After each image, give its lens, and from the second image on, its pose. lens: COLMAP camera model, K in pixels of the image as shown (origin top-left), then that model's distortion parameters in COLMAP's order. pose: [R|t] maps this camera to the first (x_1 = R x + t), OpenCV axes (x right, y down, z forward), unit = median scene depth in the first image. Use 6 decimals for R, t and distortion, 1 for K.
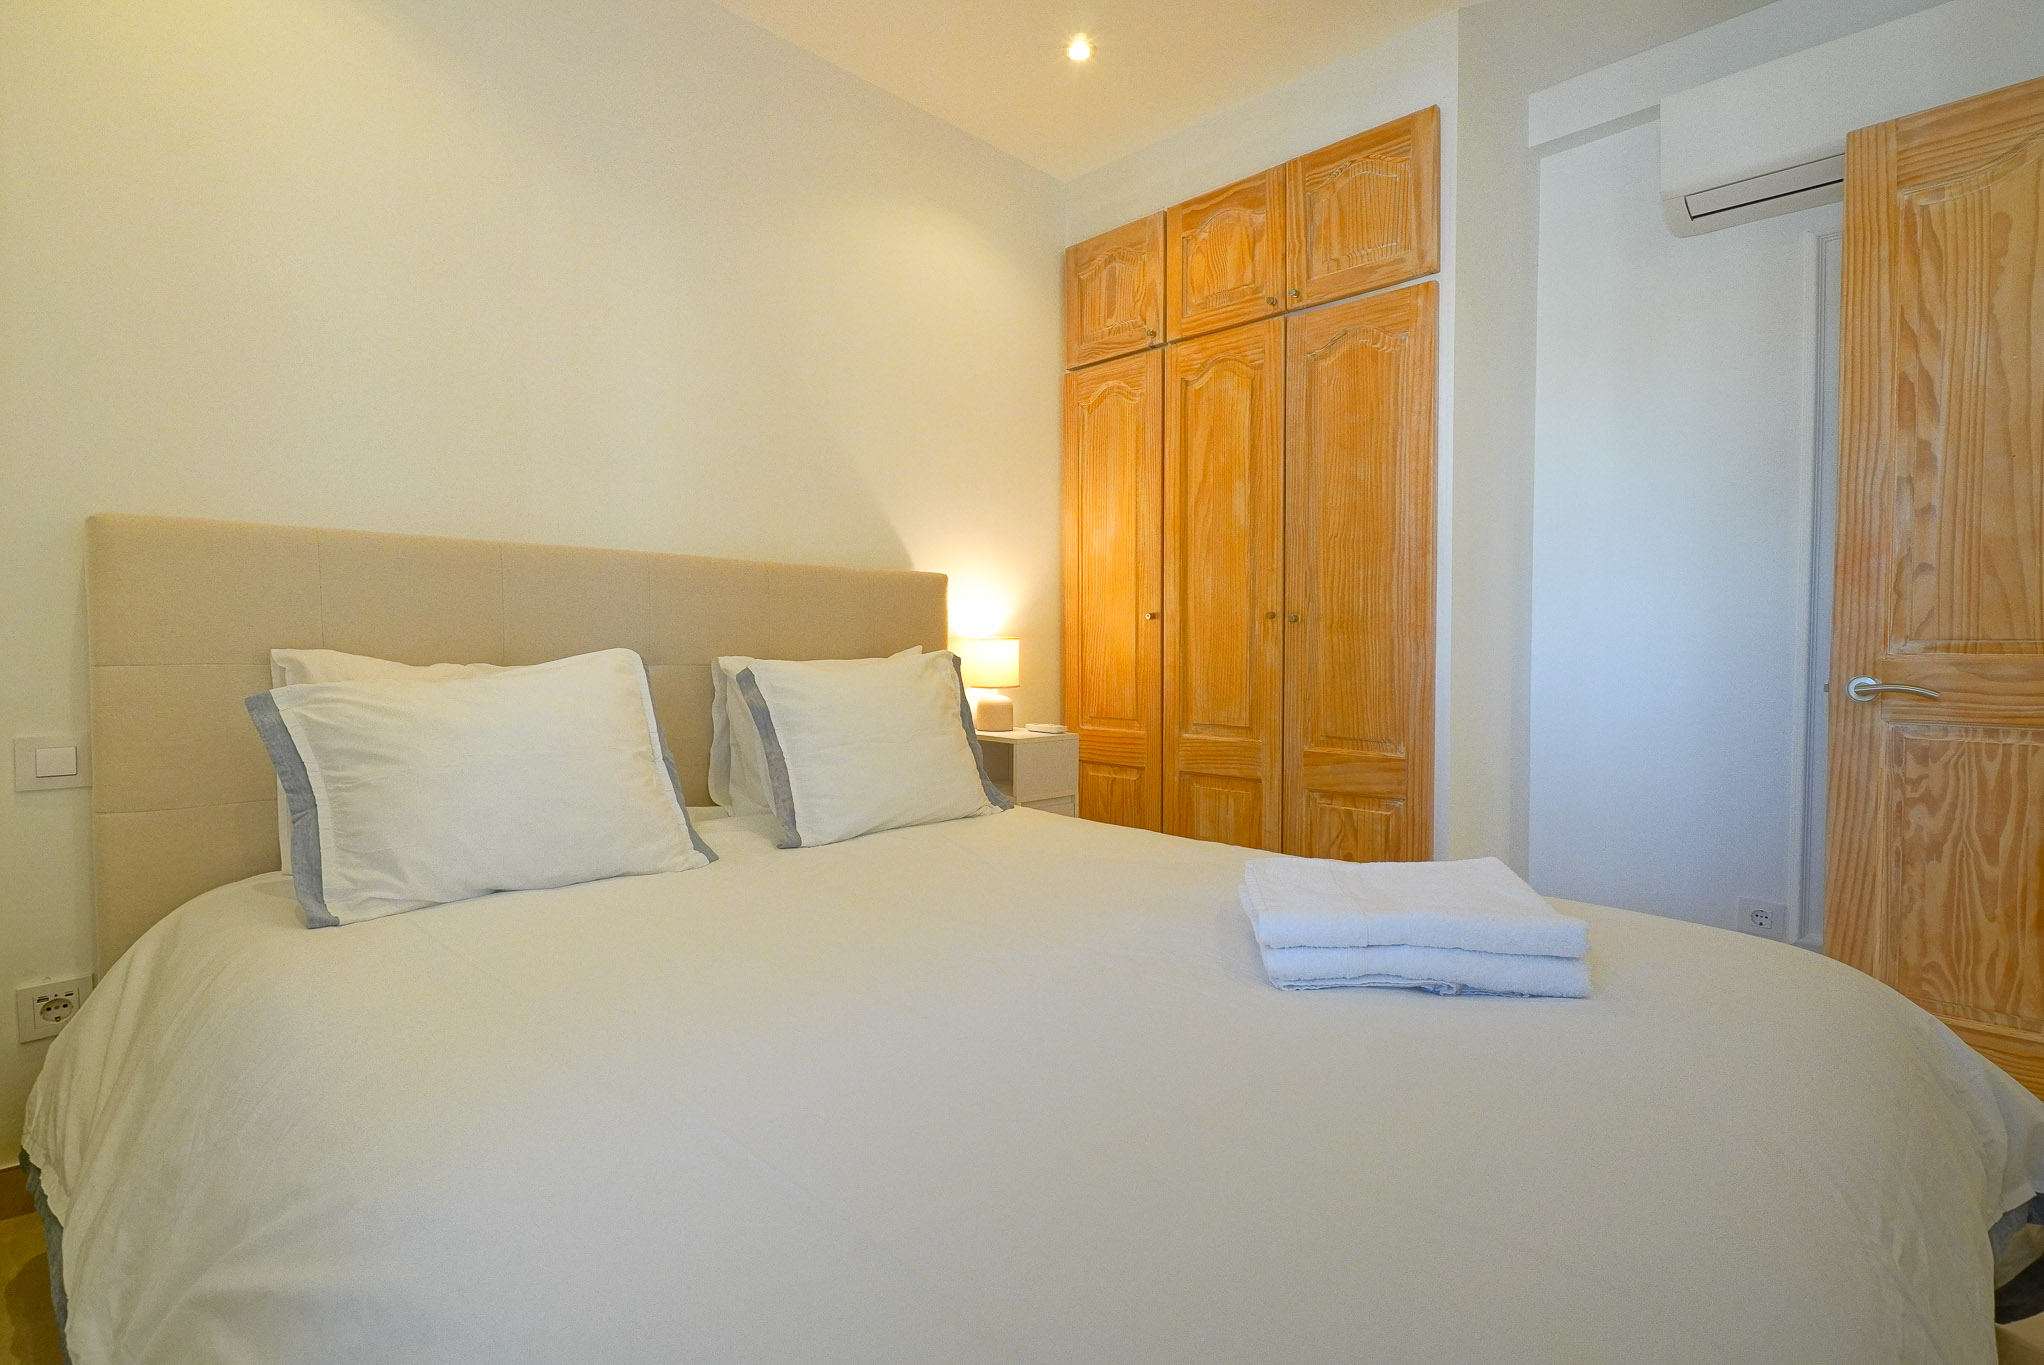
lens RADIAL K [[981.4, 0, 993.7], [0, 981.4, 675.6], [0, 0, 1]] dist [0.001708, 0.000328]
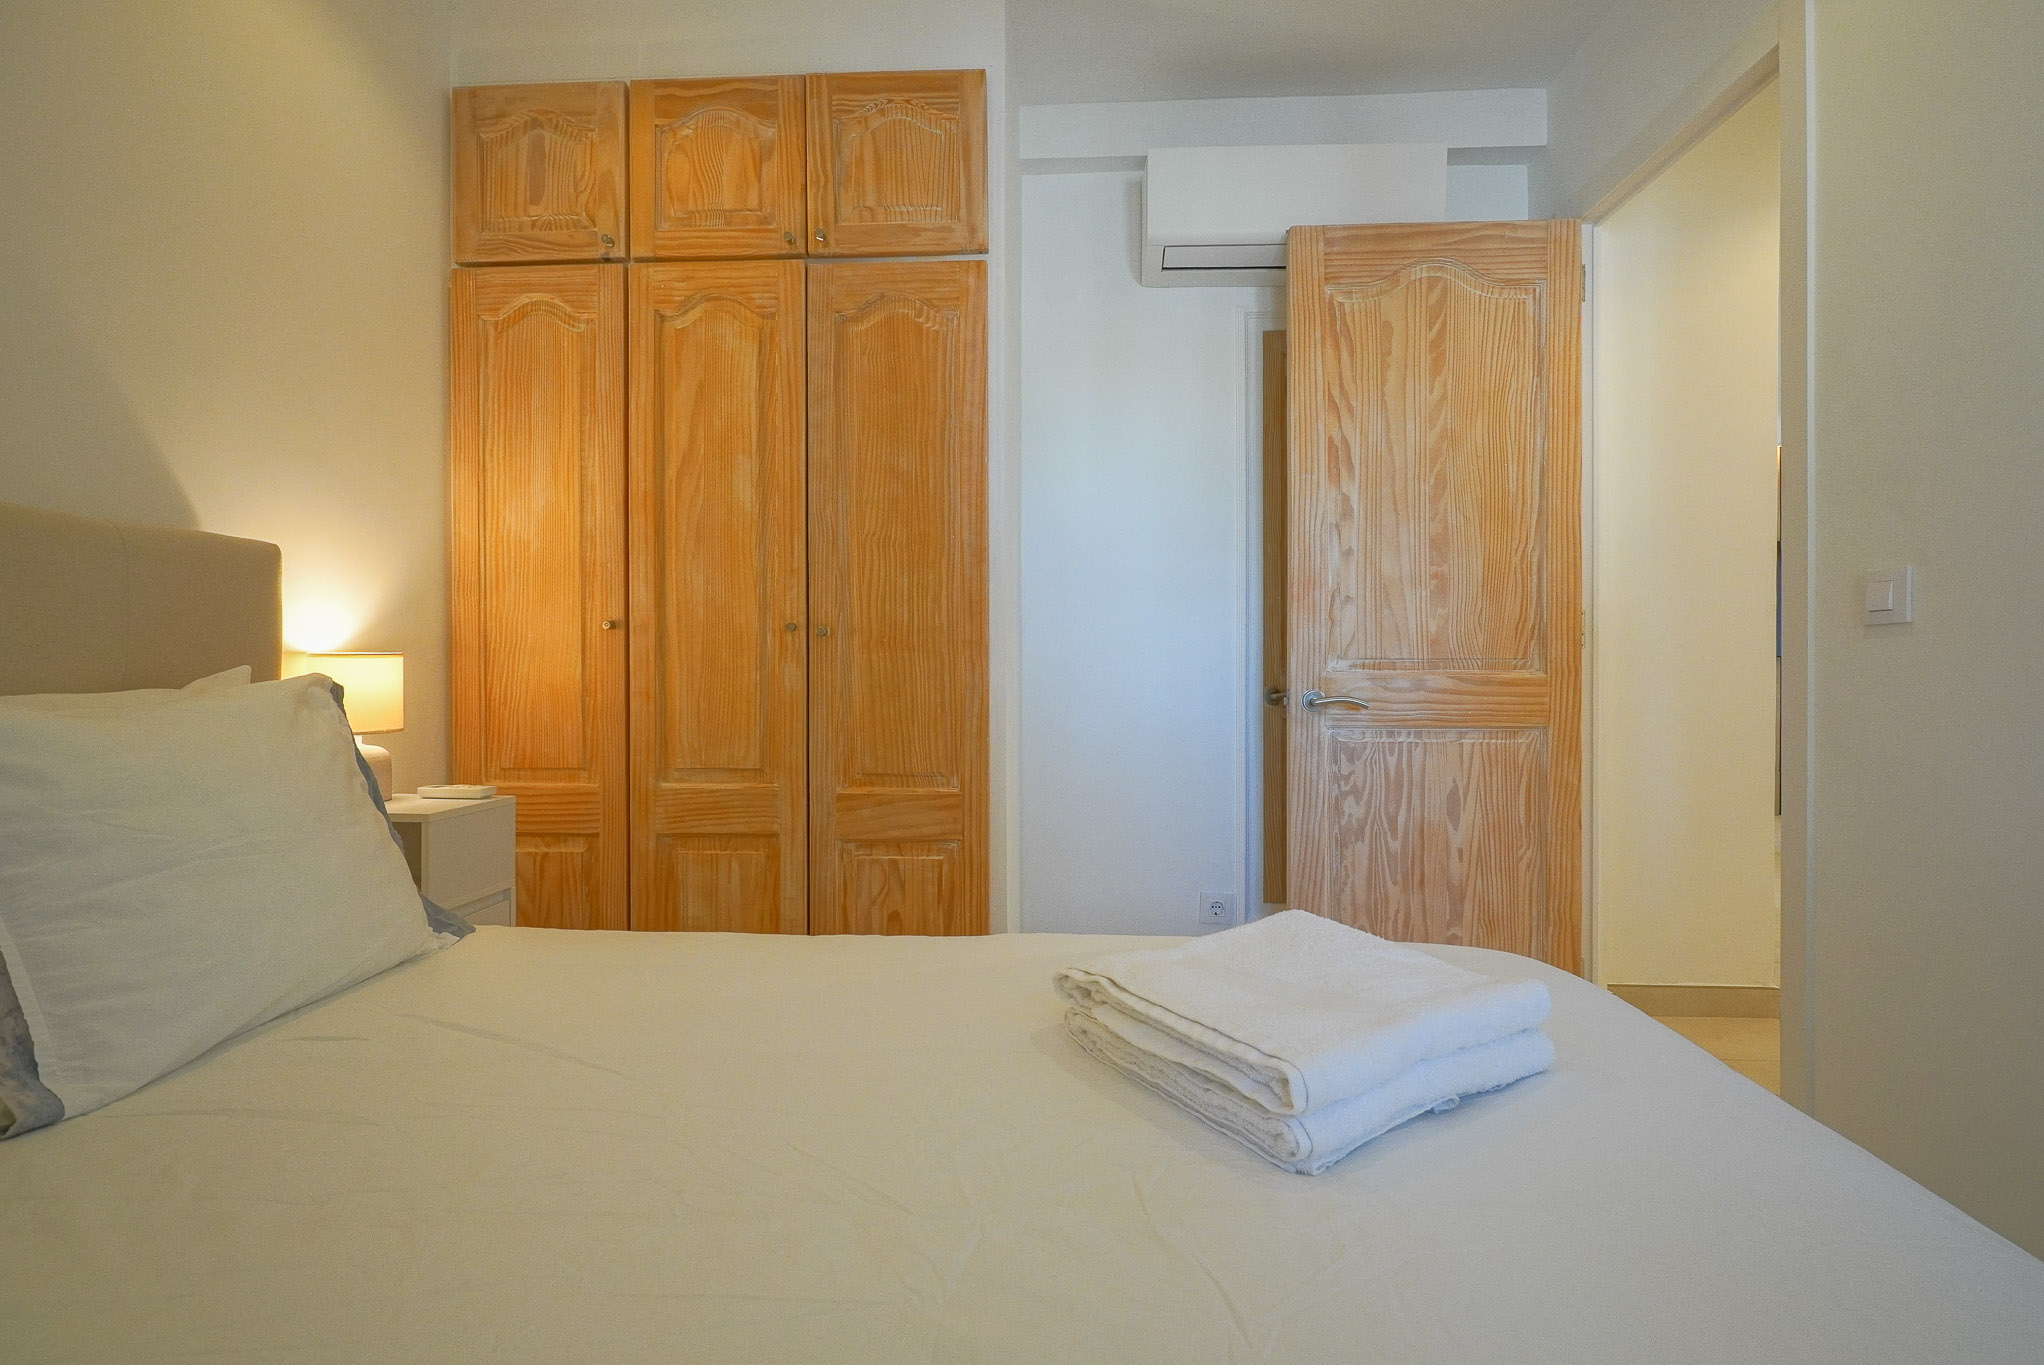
lens RADIAL K [[1005.4, 0, 1027.4], [0, 1005.4, 669.9], [0, 0, 1]] dist [-0.001681, -0.000062]
pose [[0.730597, -0.004059, 0.682797, -0.140711], [0.023274, 0.999549, -0.018962, -0.006791], [-0.682412, 0.029745, 0.730362, 0.278352]]
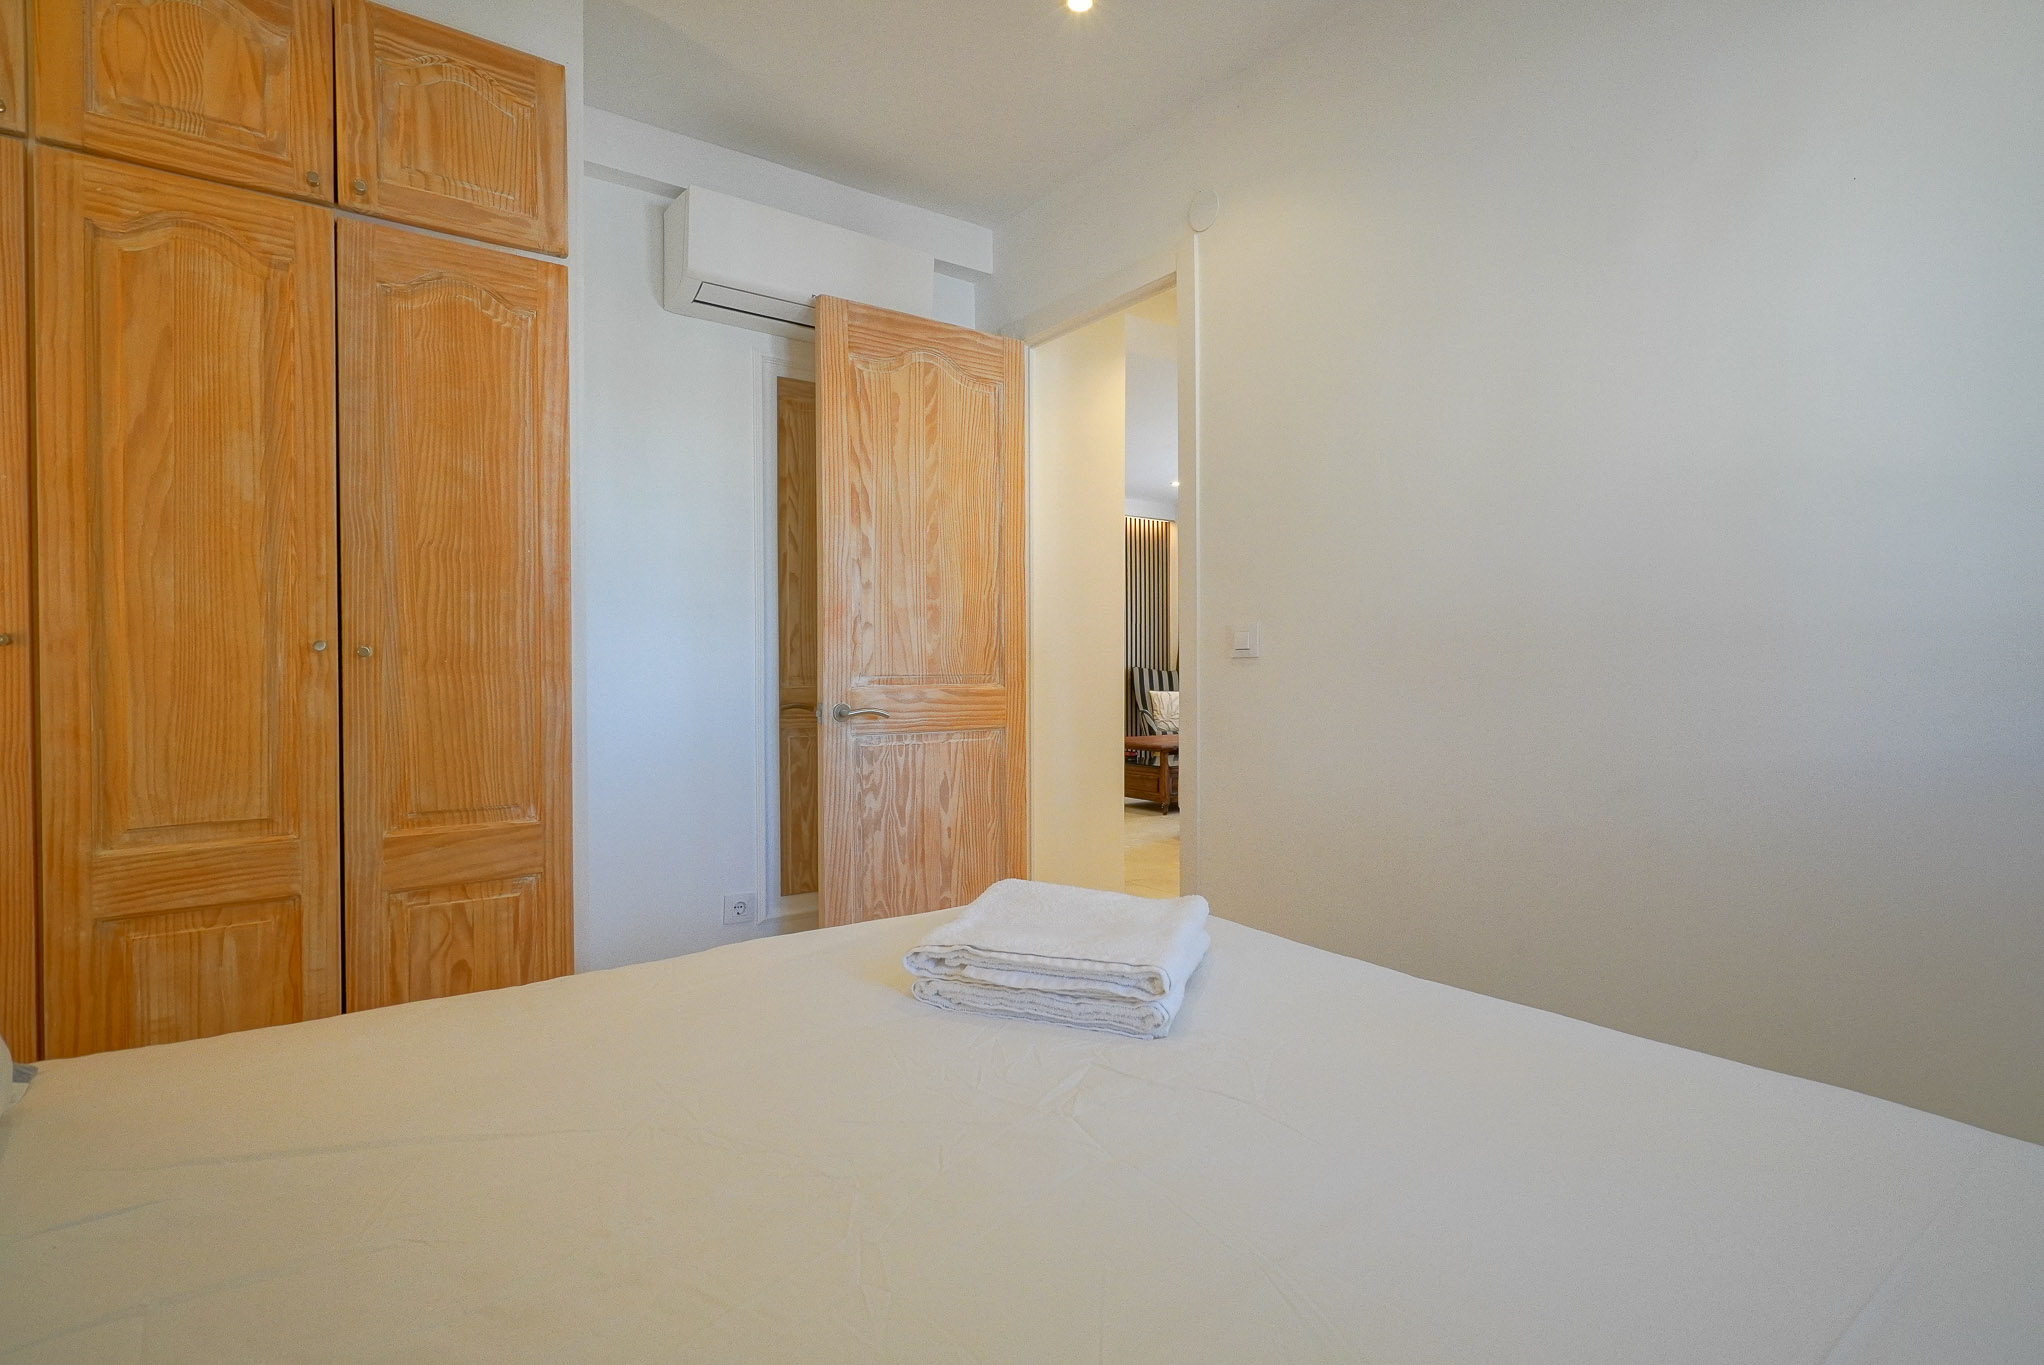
lens RADIAL K [[993.2, 0, 1014.3], [0, 993.2, 675.6], [0, 0, 1]] dist [0.001207, 0.000894]
pose [[0.139613, -0.011656, 0.990138, -0.332799], [0.035692, 0.999340, 0.006732, -0.029575], [-0.989563, 0.034400, 0.139937, 0.447755]]
